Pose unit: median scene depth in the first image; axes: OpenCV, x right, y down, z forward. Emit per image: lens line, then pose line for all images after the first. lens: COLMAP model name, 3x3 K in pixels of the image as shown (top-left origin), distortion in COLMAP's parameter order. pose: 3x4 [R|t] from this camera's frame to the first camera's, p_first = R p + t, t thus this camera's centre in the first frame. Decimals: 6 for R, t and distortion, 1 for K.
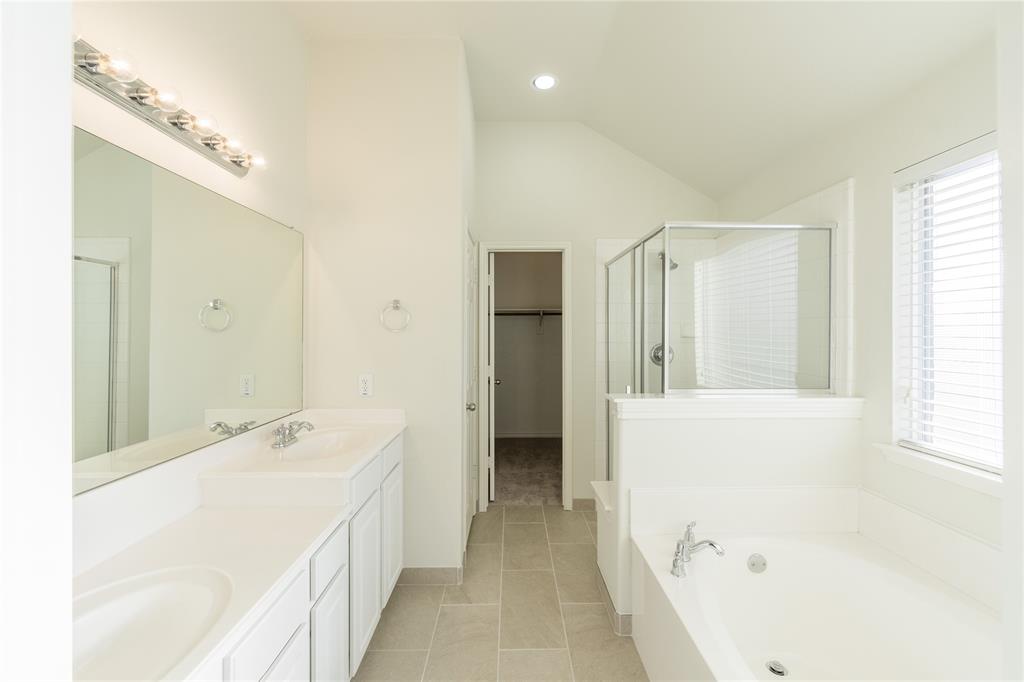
lens RADIAL K [[412.5, 0, 514.0], [0, 412.5, 334.6], [0, 0, 1]] dist [-0.001654, -0.000346]
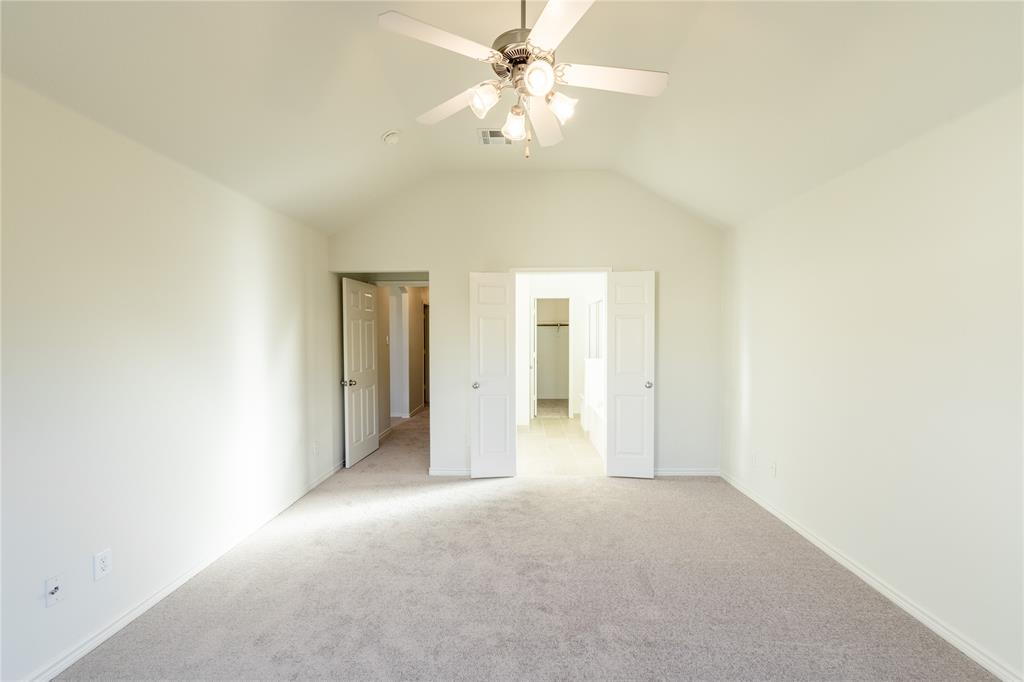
lens RADIAL K [[412.5, 0, 514.0], [0, 412.5, 334.6], [0, 0, 1]] dist [-0.001654, -0.000346]
pose [[0.999300, 0.000463, -0.037395, -0.115601], [-0.000503, 0.999999, -0.001080, -0.016794], [0.037394, 0.001098, 0.999300, -1.531551]]
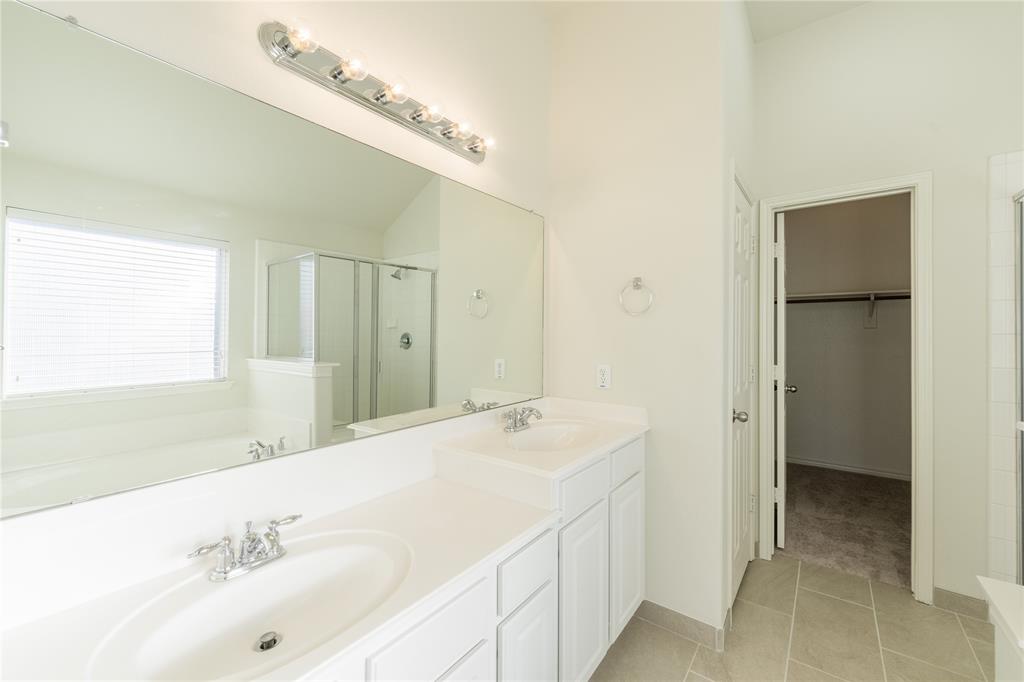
lens RADIAL K [[411.1, 0, 516.0], [0, 411.1, 331.7], [0, 0, 1]] dist [-0.001957, -0.000198]
pose [[0.791770, 0.000676, -0.610818, 0.028271], [-0.006238, 0.999956, -0.006980, 0.030887], [0.610787, 0.009337, 0.791740, 0.166898]]
